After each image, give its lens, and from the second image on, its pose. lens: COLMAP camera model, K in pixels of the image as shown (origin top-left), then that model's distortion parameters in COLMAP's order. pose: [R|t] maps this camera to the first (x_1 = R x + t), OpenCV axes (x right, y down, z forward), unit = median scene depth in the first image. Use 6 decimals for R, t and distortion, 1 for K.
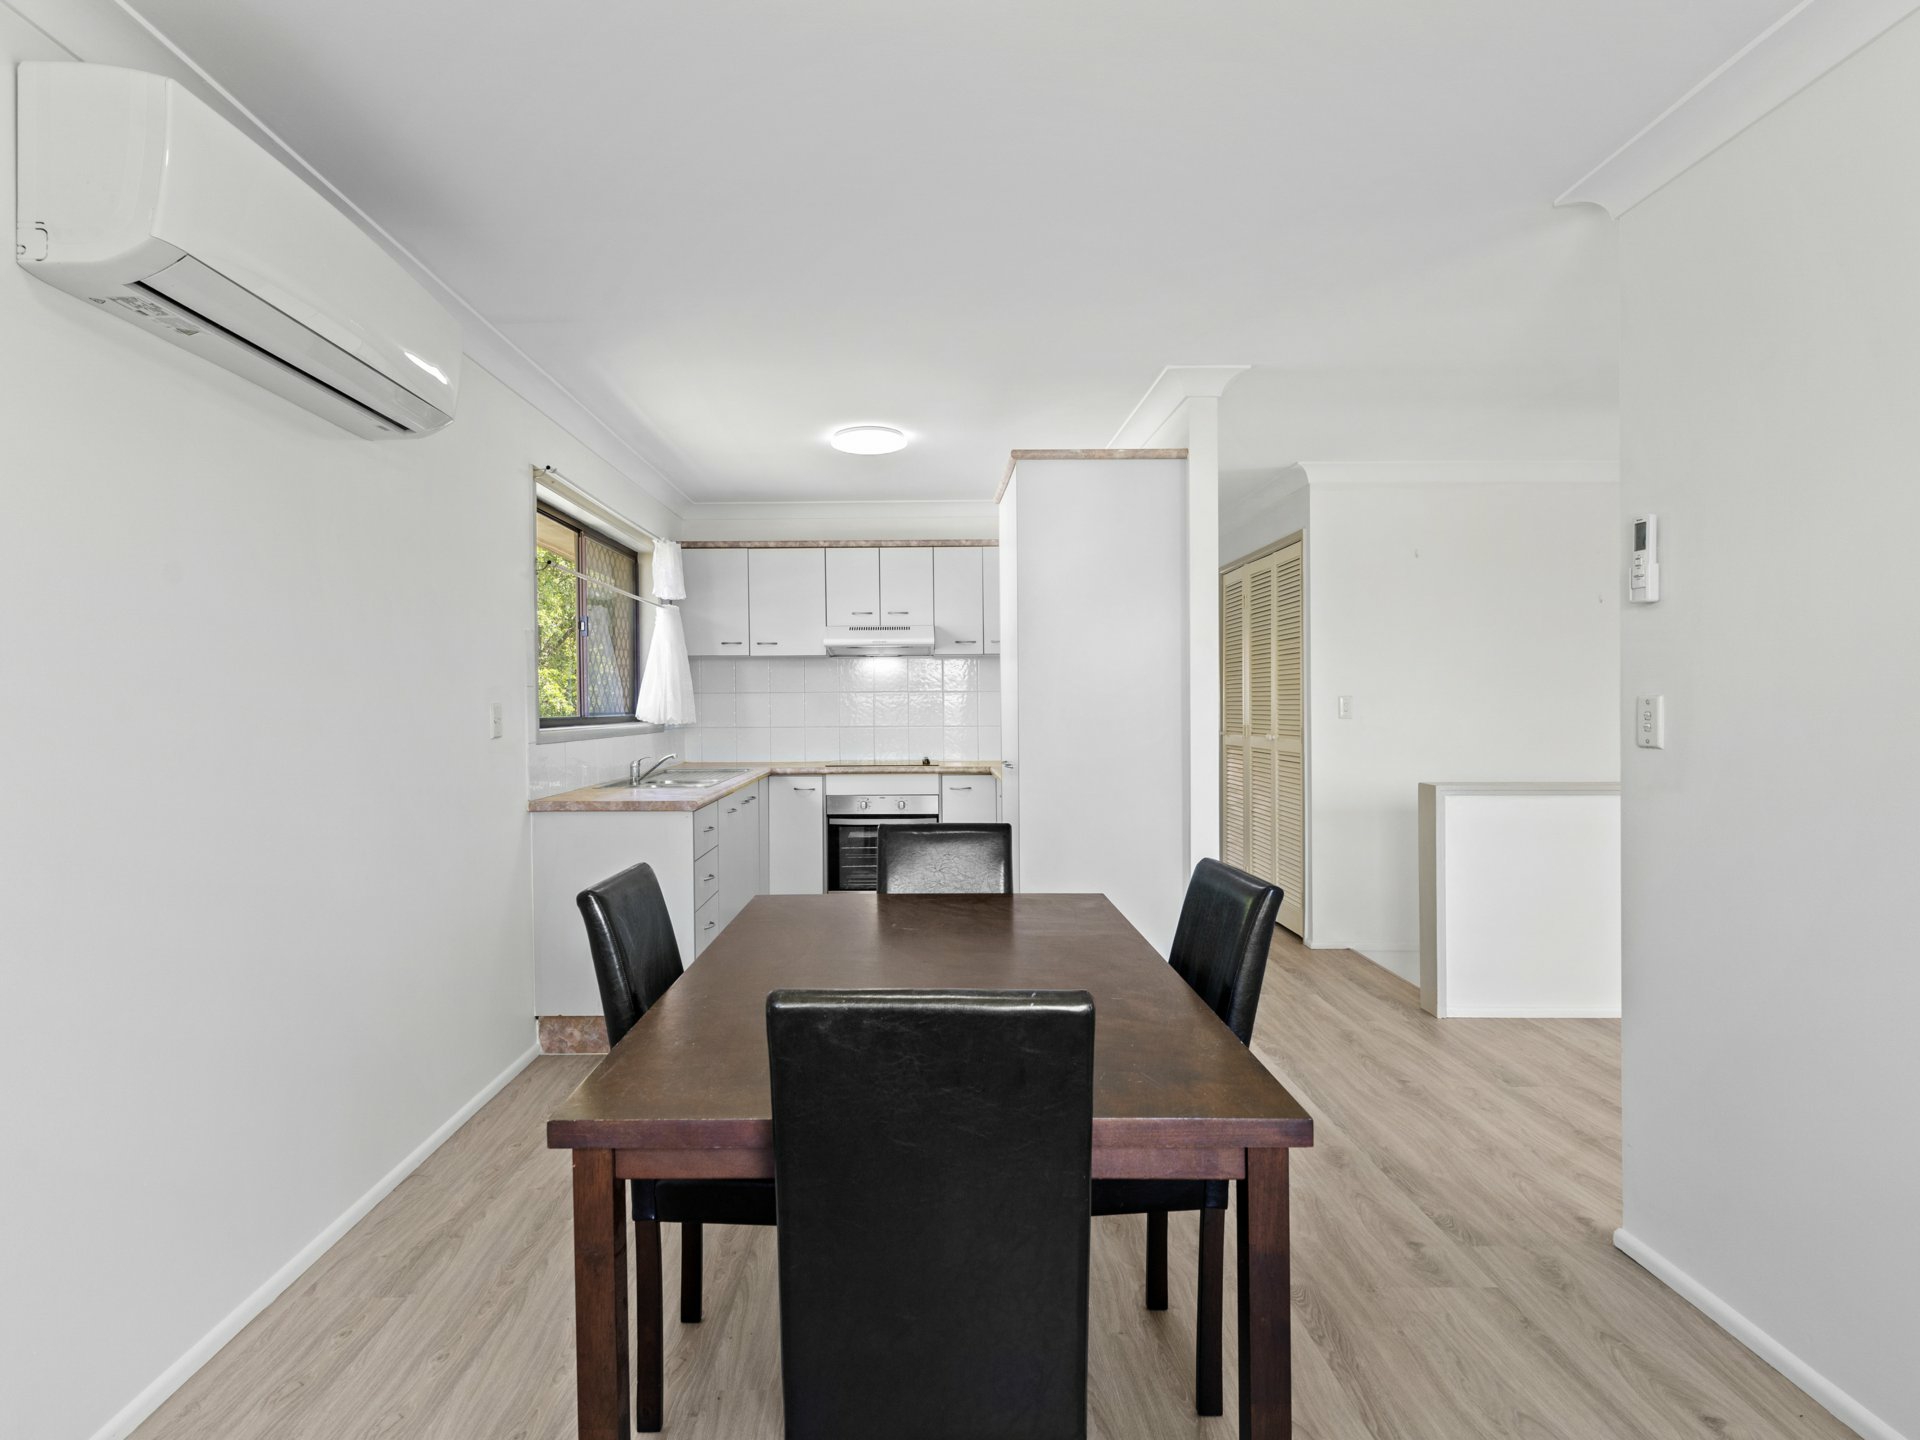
lens RADIAL K [[1043.3, 0, 974.2], [0, 1043.3, 762.8], [0, 0, 1]] dist [0.012812, -0.002152]
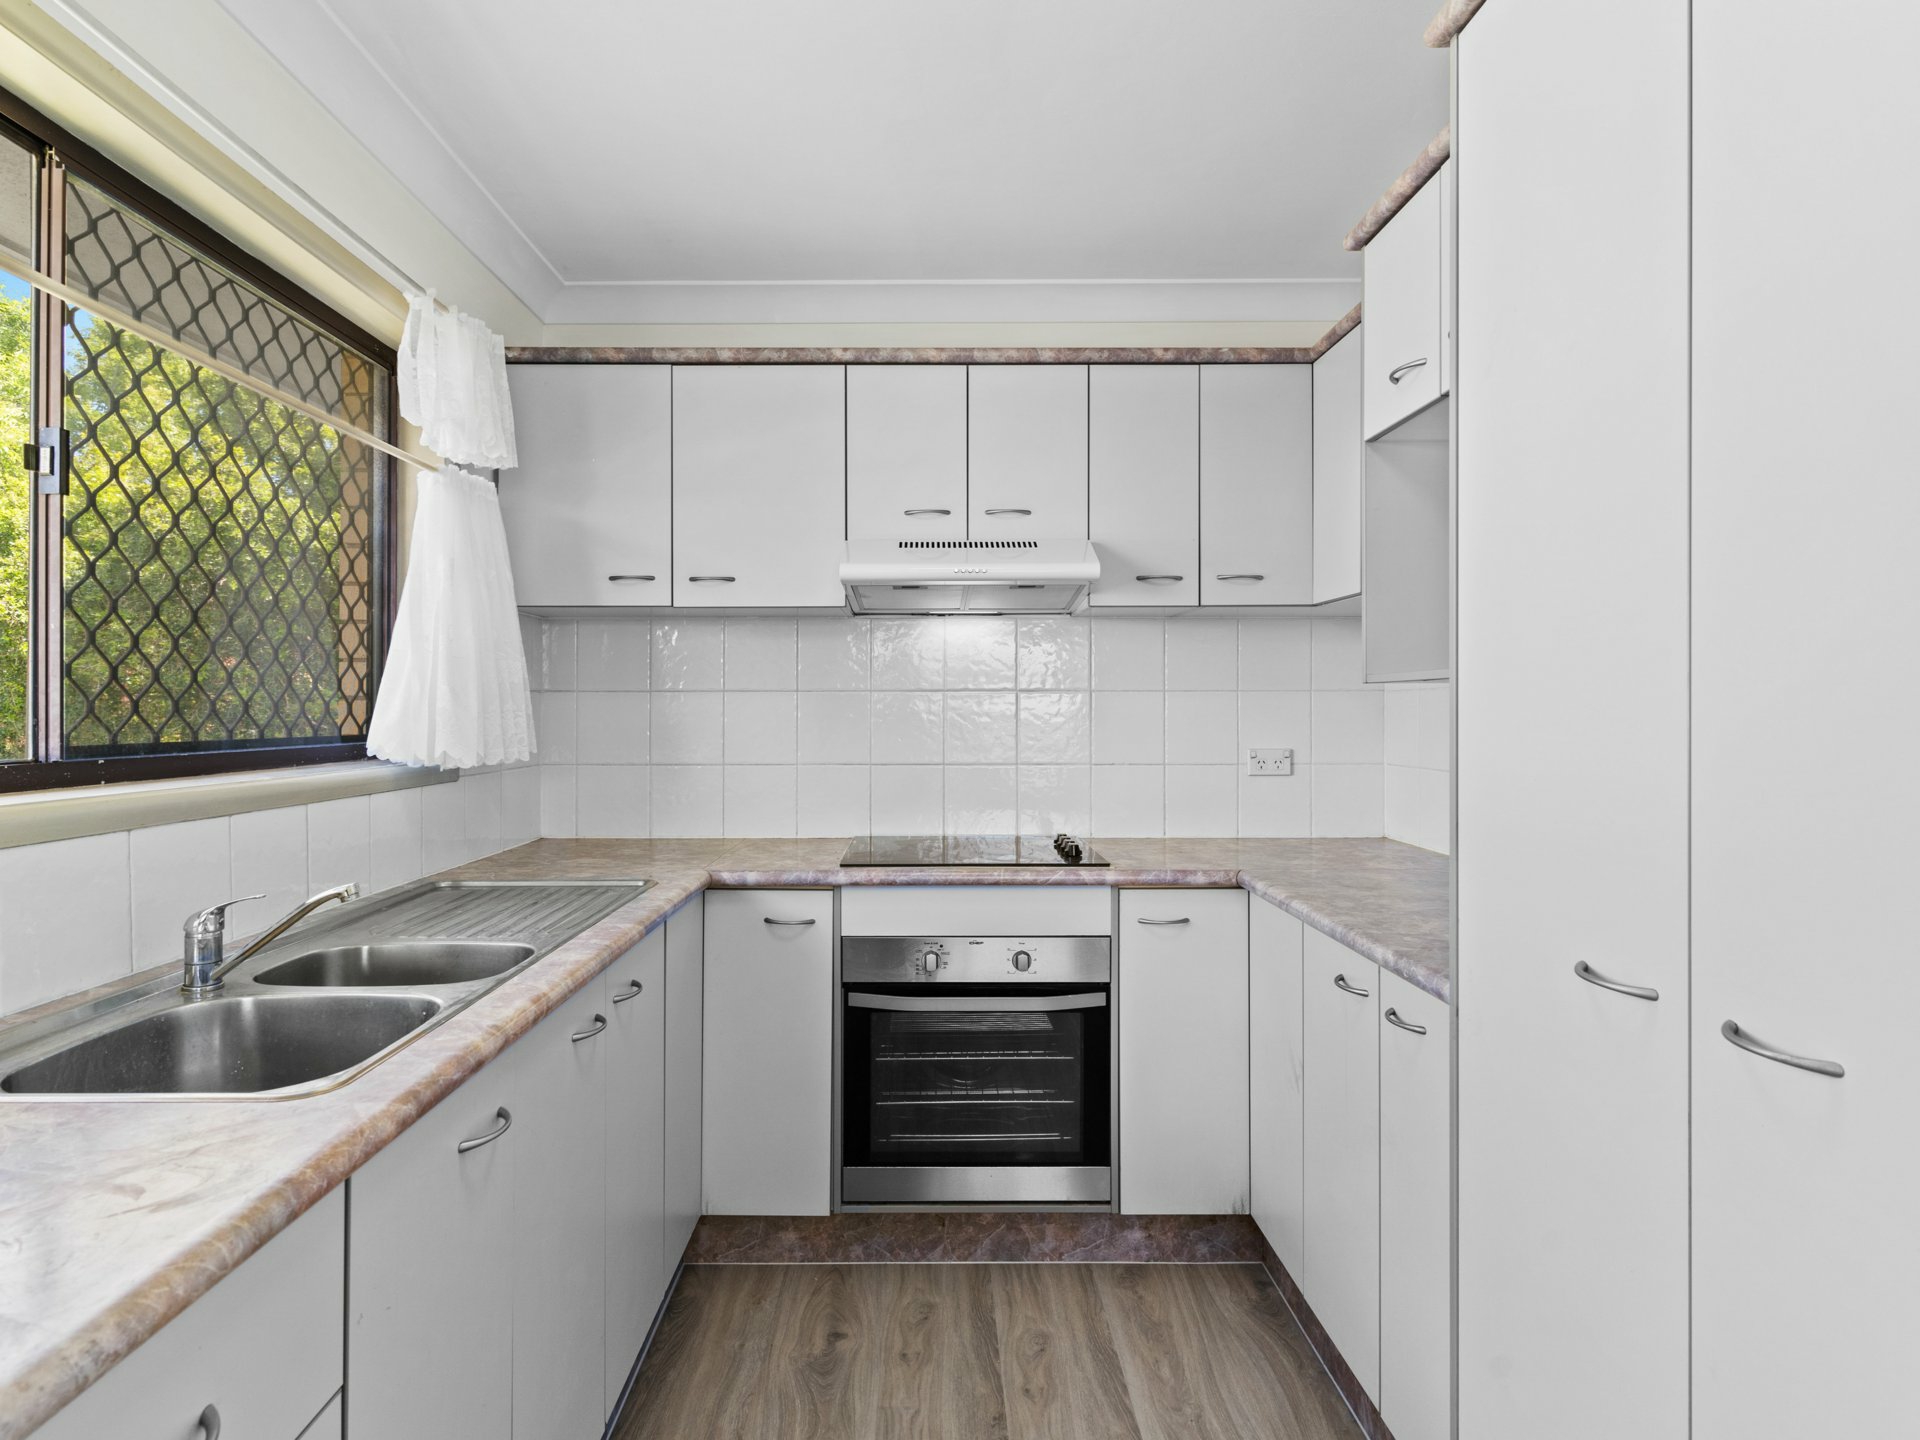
lens RADIAL K [[1043.3, 0, 966.2], [0, 1043.3, 717.4], [0, 0, 1]] dist [0.012812, -0.002152]
pose [[0.999866, 0.005738, -0.015308, -0.084519], [-0.006537, 0.998588, -0.052713, -0.033715], [0.014984, 0.052806, 0.998492, 0.568812]]
